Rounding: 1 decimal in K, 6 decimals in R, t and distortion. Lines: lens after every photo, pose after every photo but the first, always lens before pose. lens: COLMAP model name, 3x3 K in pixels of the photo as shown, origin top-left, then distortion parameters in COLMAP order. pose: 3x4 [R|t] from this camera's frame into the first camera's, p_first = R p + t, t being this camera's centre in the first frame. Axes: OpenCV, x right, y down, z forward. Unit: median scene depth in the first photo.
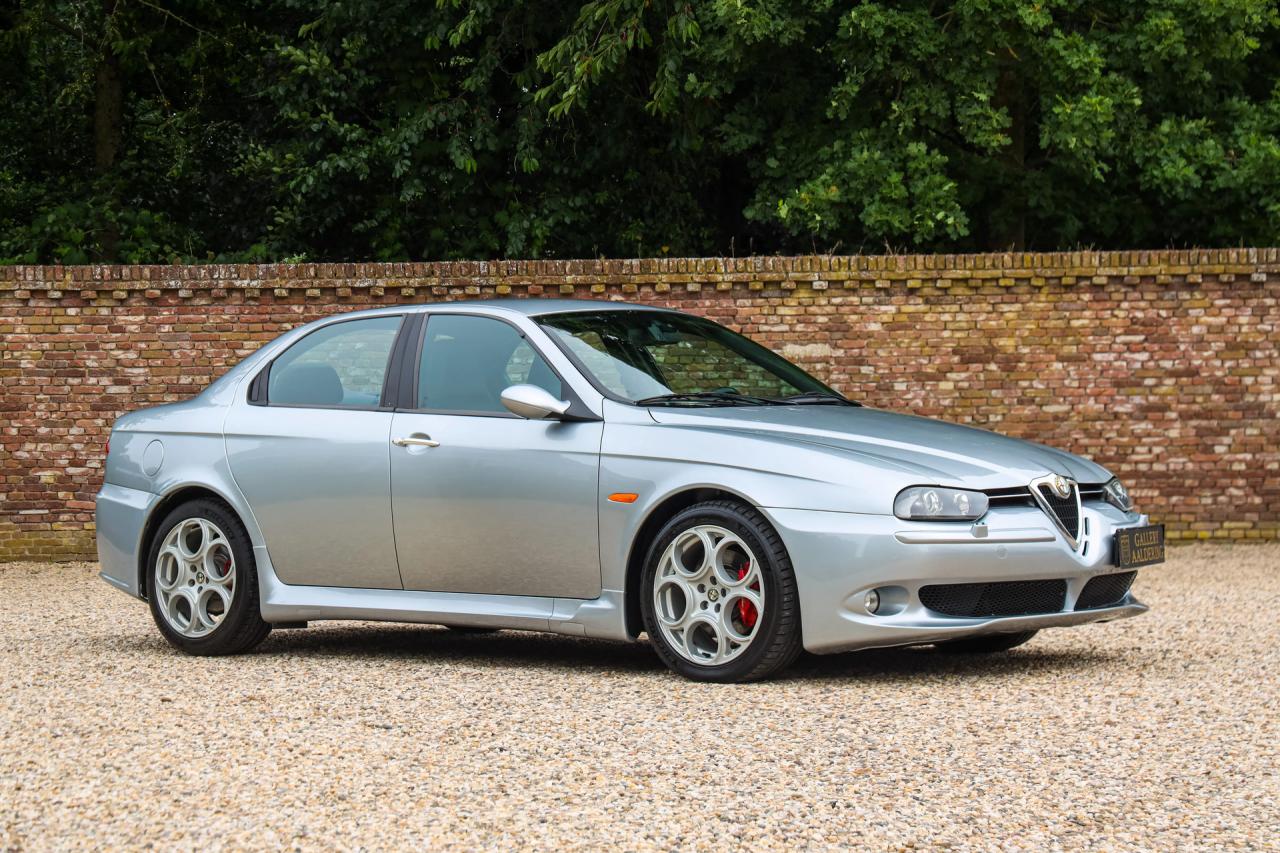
lens RADIAL K [[2451.3, 0, 683.8], [0, 2451.3, 416.7], [0, 0, 1]] dist [0.136723, 0.000000]
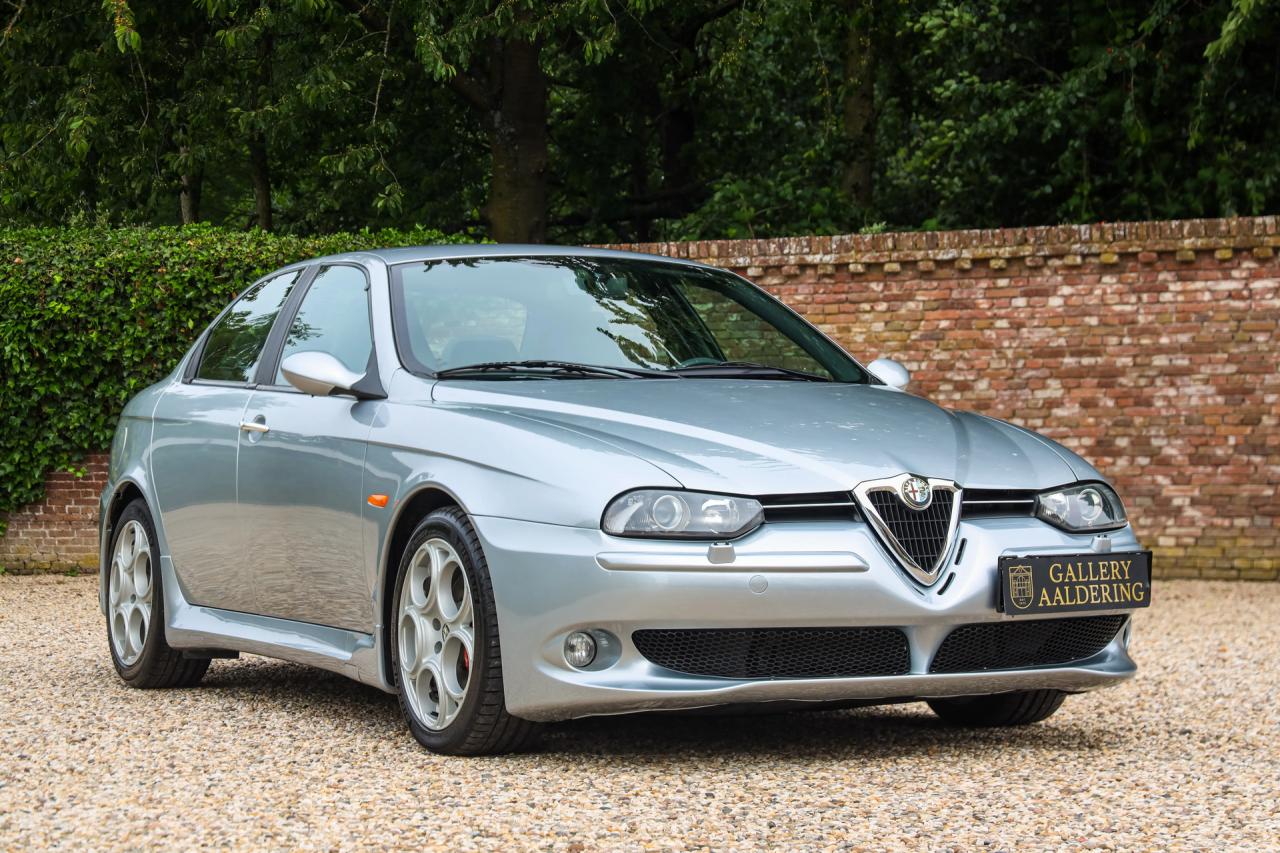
lens RADIAL K [[2666.8, 0, 696.6], [0, 2666.8, 440.1], [0, 0, 1]] dist [0.087363, 0.000000]
pose [[0.921249, 0.004180, -0.388950, 0.150043], [-0.001411, 0.999972, 0.007405, 0.003212], [0.388970, -0.006273, 0.921229, 0.111908]]
